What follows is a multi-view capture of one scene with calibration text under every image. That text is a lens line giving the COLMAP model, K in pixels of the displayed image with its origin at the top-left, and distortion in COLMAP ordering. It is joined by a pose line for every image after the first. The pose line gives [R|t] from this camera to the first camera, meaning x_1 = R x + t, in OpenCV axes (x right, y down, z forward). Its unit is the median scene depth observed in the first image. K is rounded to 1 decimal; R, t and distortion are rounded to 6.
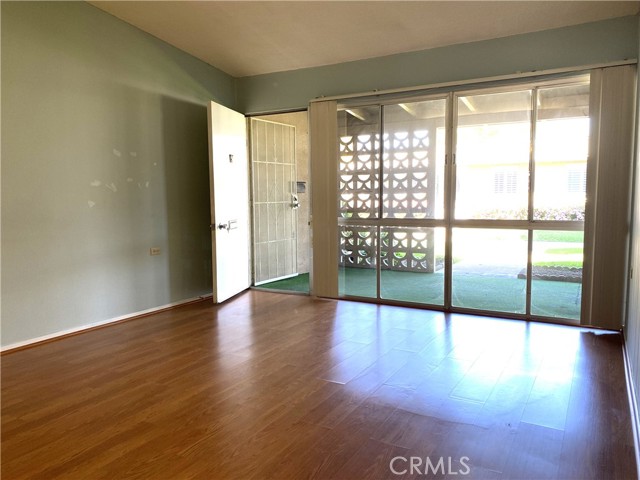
lens RADIAL K [[489.1, 0, 317.7], [0, 489.1, 230.5], [0, 0, 1]] dist [0.013136, -0.002460]
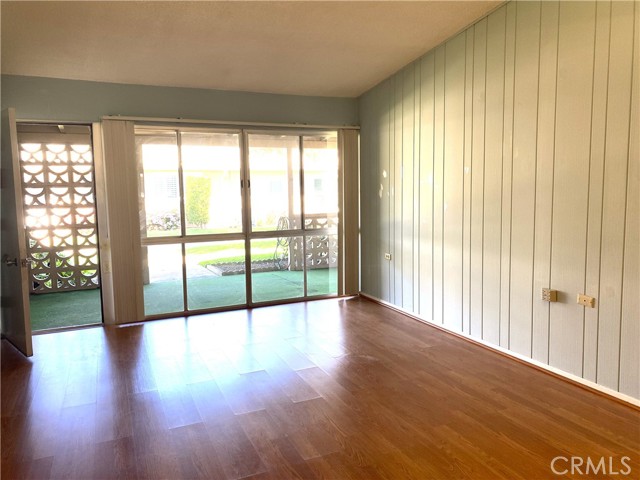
lens RADIAL K [[489.1, 0, 317.7], [0, 489.1, 230.5], [0, 0, 1]] dist [0.013136, -0.002460]
pose [[0.594623, -0.064262, 0.801432, -0.511796], [0.074443, 0.996919, 0.024704, -0.037509], [-0.800551, 0.044971, 0.597575, 0.104283]]
